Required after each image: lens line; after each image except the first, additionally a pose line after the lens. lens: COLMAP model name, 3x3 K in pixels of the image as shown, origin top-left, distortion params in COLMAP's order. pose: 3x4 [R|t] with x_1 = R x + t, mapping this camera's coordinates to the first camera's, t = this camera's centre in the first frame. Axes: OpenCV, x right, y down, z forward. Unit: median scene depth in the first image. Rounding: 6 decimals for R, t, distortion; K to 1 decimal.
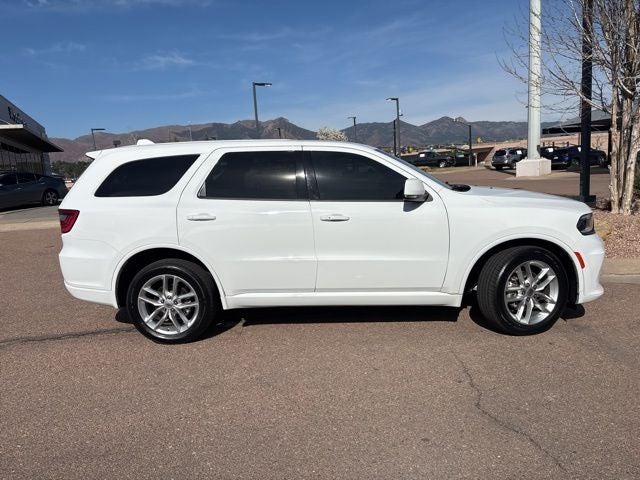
lens RADIAL K [[493.5, 0, 320.0], [0, 493.5, 240.0], [0, 0, 1]] dist [0.050687, -0.048588]
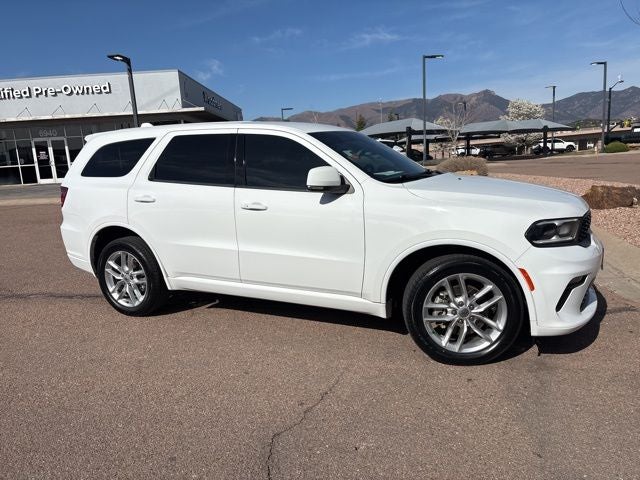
lens RADIAL K [[493.5, 0, 320.0], [0, 493.5, 240.0], [0, 0, 1]] dist [0.050687, -0.048588]
pose [[0.920001, 0.079570, -0.383753, 0.492449], [-0.061300, 0.996337, 0.059628, -0.043567], [0.387092, -0.031333, 0.921509, 0.175832]]
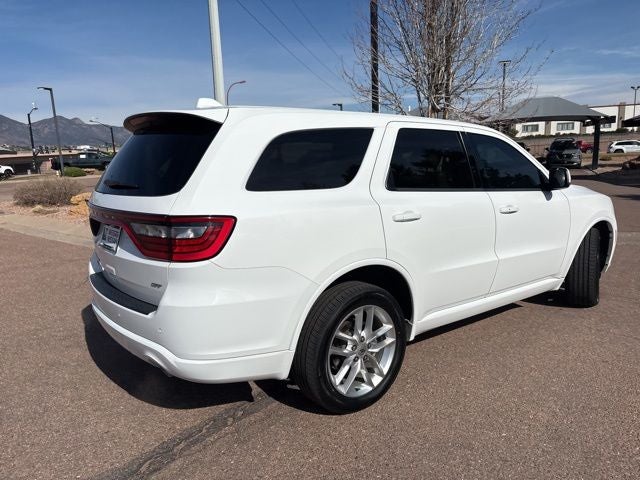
lens RADIAL K [[493.5, 0, 320.0], [0, 493.5, 240.0], [0, 0, 1]] dist [0.050687, -0.048588]
pose [[0.739391, -0.079597, 0.668554, -0.791624], [0.087361, 0.995935, 0.021957, -0.037898], [-0.667584, 0.042171, 0.743339, 0.546006]]
